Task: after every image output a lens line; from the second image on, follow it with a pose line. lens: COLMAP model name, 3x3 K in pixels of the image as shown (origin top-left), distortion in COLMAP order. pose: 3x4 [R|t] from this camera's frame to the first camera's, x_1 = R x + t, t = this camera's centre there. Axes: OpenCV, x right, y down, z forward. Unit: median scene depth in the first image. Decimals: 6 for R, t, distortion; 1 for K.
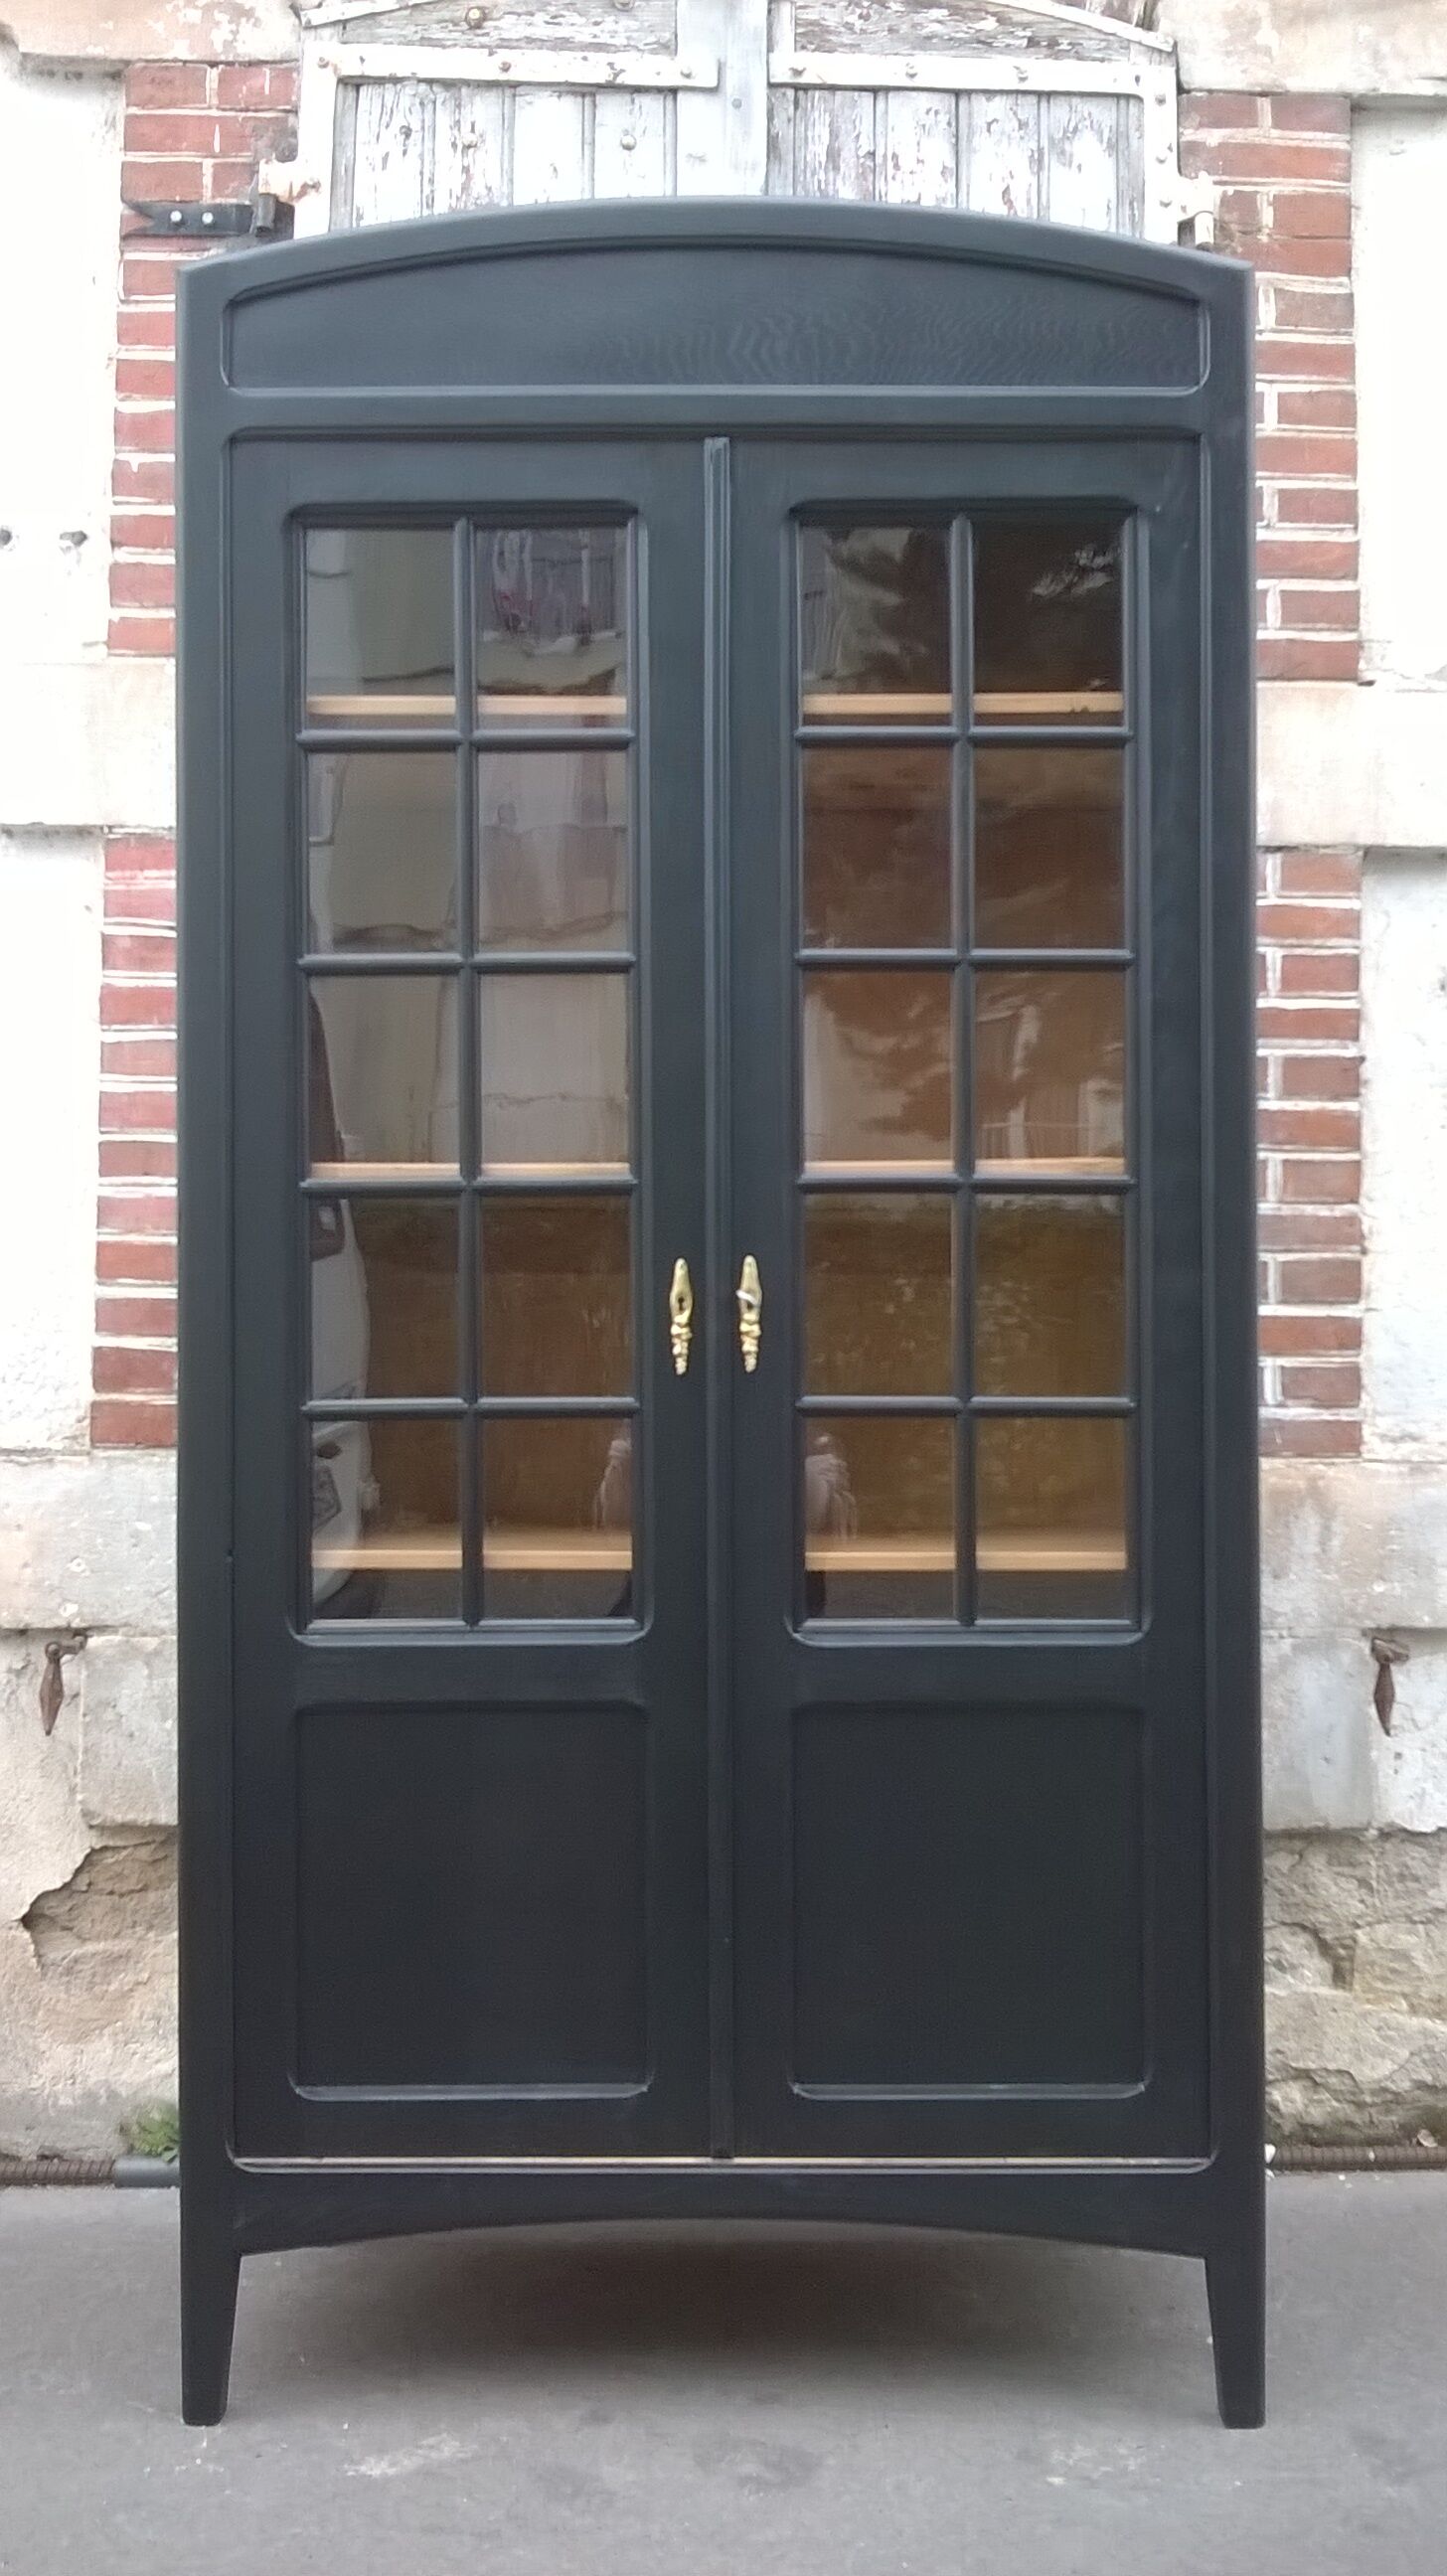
lens RADIAL K [[2253.9, 0, 746.4], [0, 2253.9, 1319.6], [0, 0, 1]] dist [0.038090, -0.150455]
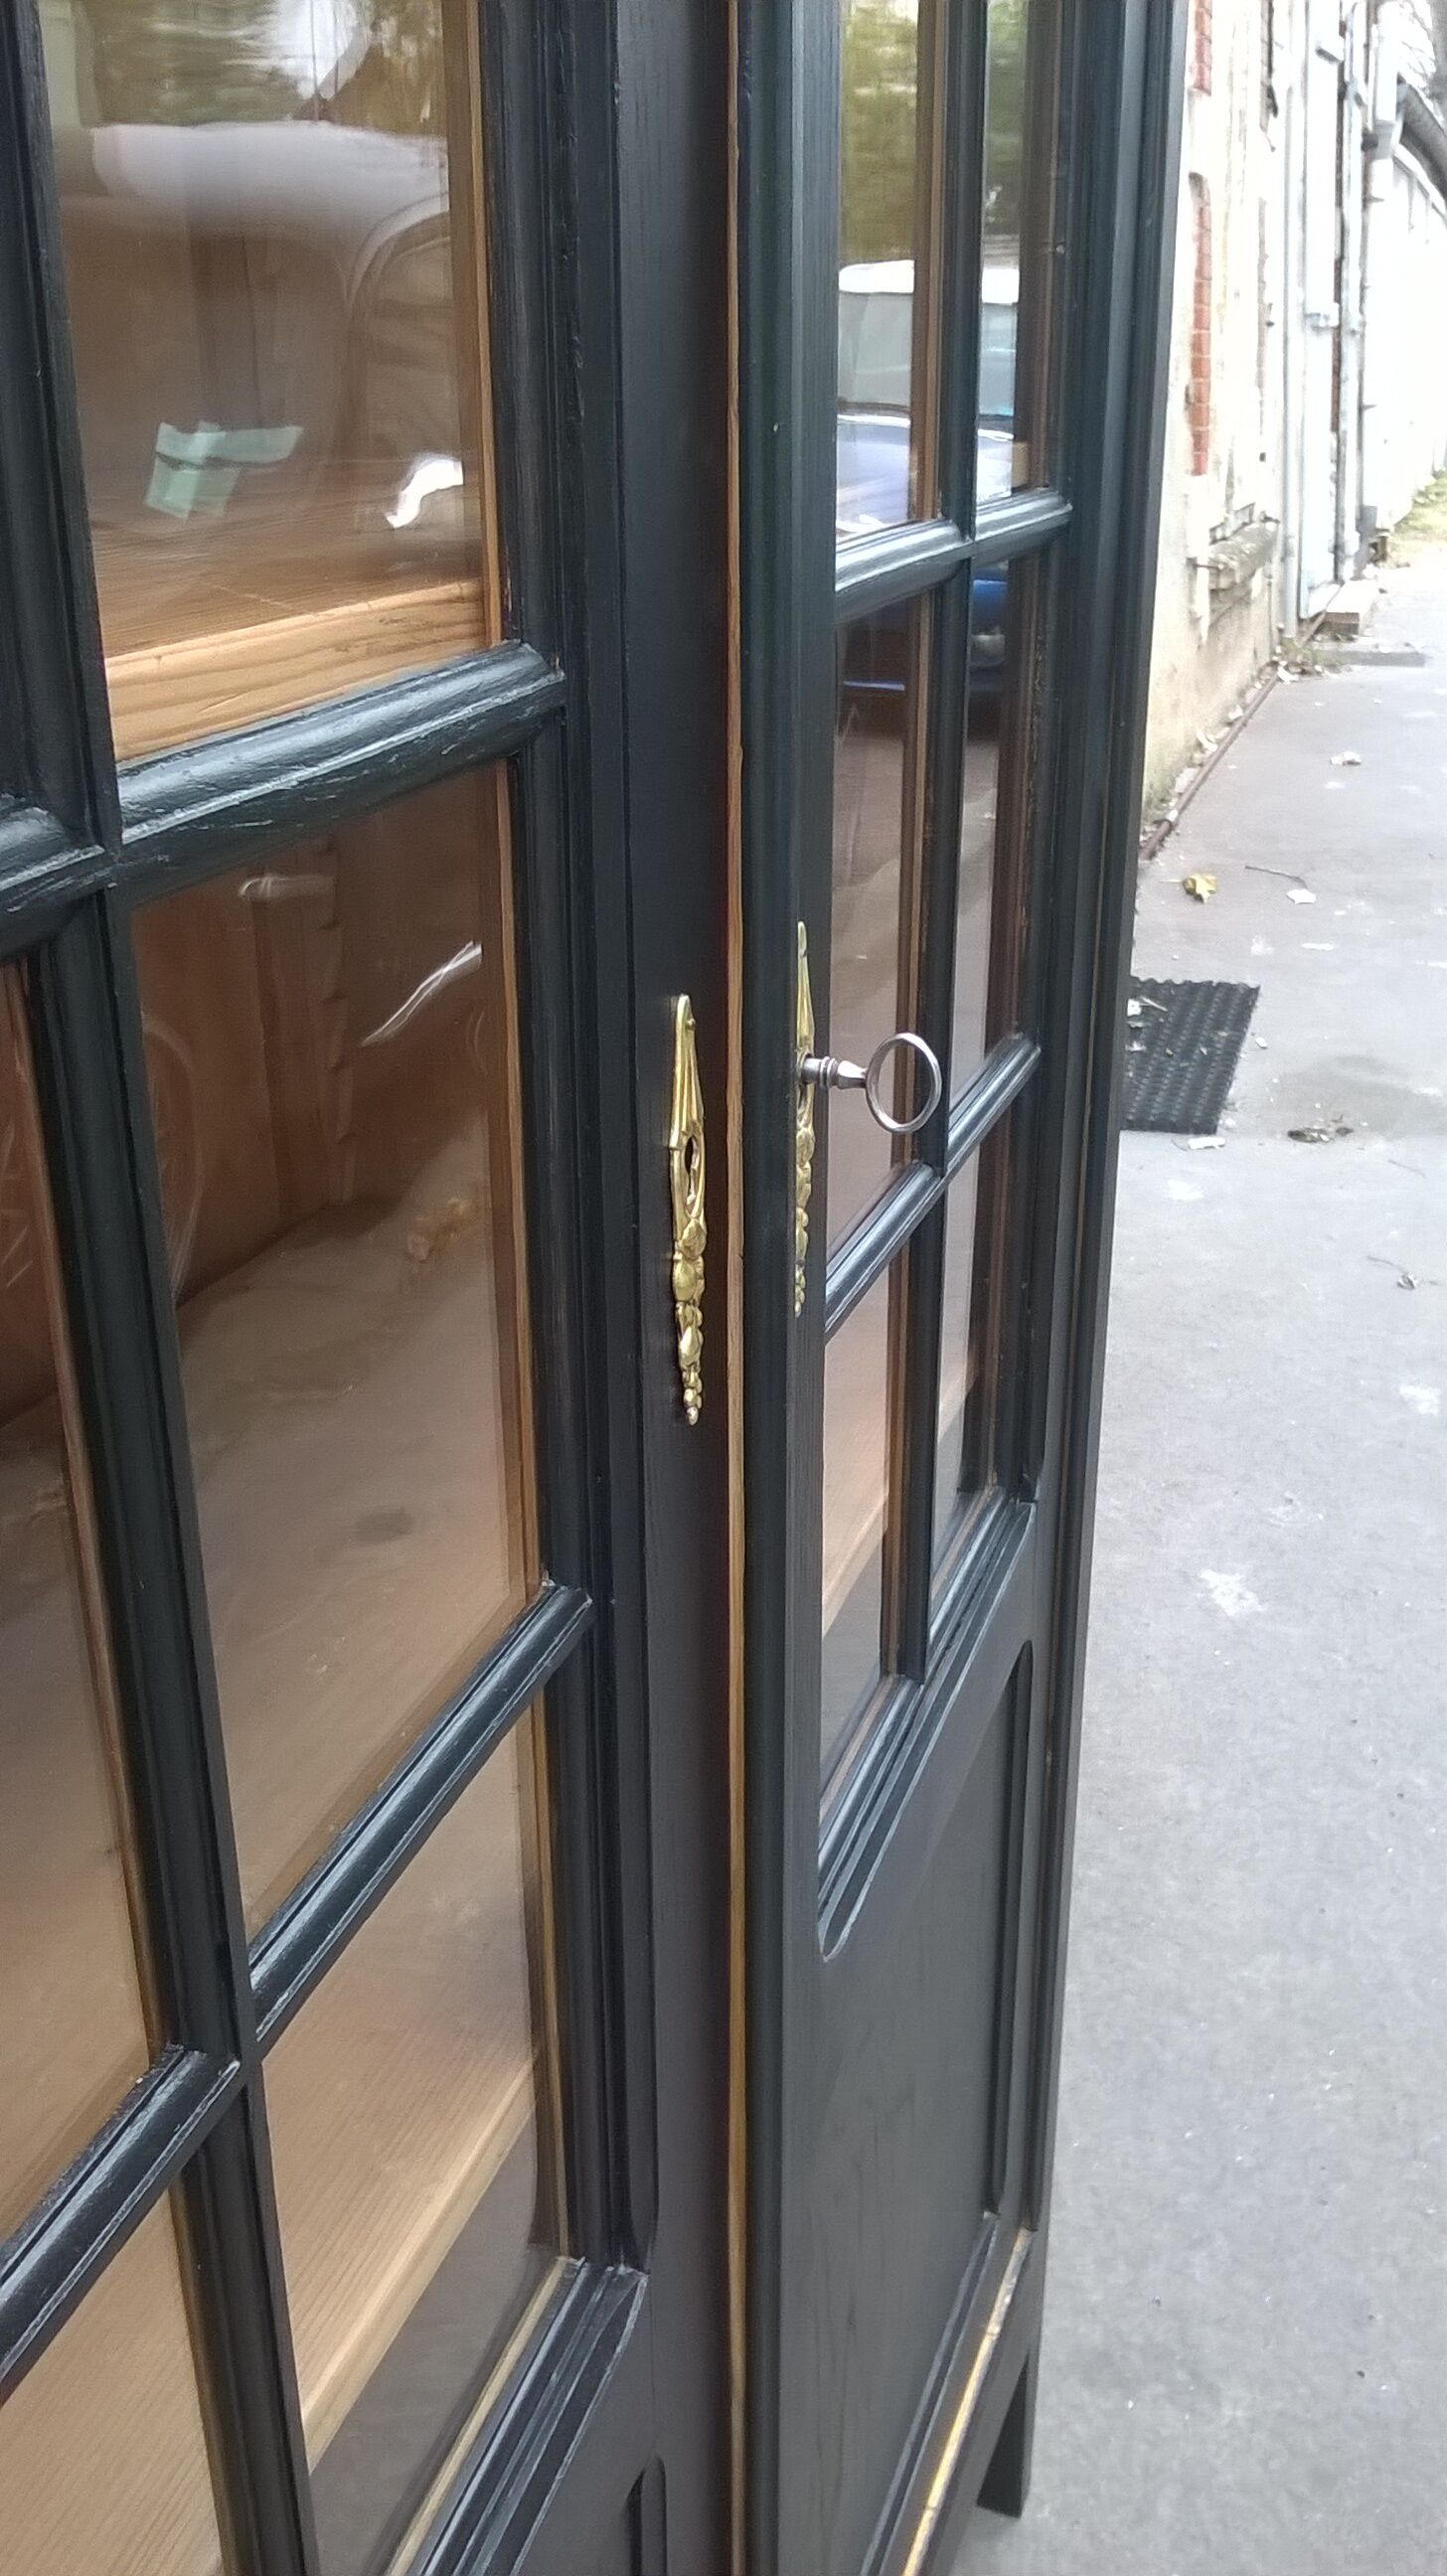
lens RADIAL K [[2253.9, 0, 728.1], [0, 2253.9, 1298.4], [0, 0, 1]] dist [0.038090, -0.150455]
pose [[0.333631, -0.372064, 0.866175, -0.228352], [0.000965, 0.918954, 0.394364, -0.084327], [-0.942703, -0.130736, 0.306950, 0.843458]]
